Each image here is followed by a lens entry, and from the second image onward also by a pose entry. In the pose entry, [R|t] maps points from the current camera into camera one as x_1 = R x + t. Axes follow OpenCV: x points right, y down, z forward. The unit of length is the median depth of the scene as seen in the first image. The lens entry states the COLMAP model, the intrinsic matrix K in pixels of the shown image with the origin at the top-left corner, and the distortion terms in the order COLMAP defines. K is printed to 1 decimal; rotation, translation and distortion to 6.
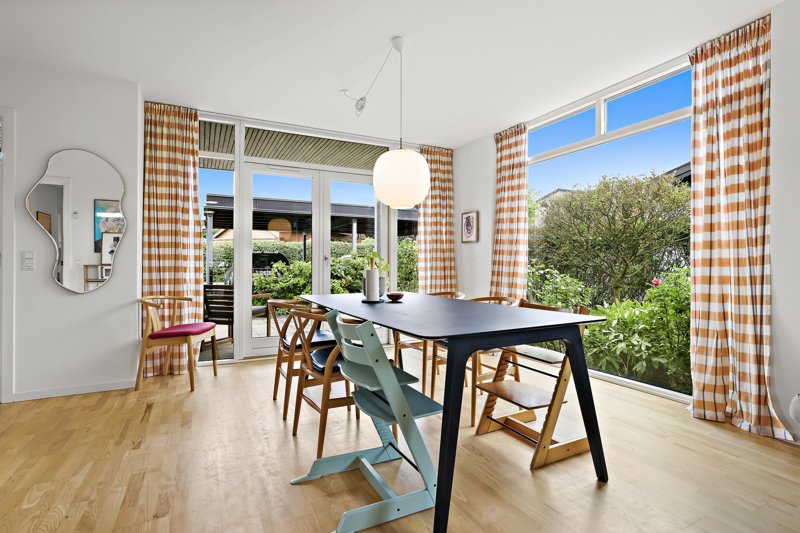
lens RADIAL K [[404.7, 0, 376.6], [0, 404.7, 260.5], [0, 0, 1]] dist [0.002973, 0.002969]
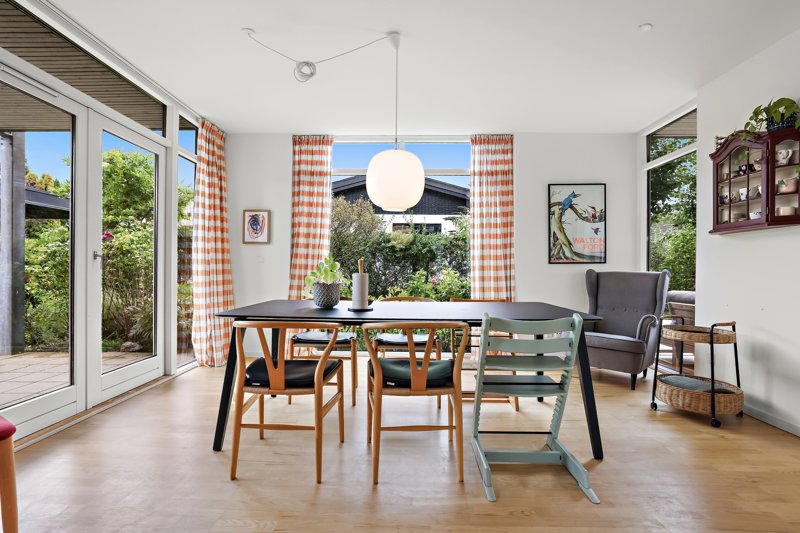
lens RADIAL K [[404.7, 0, 403.5], [0, 404.7, 267.4], [0, 0, 1]] dist [0.002973, 0.002969]
pose [[0.445669, 0.003854, 0.895189, -0.487693], [-0.015776, 0.999869, 0.003550, 0.001114], [-0.895059, -0.015704, 0.445672, 0.332972]]
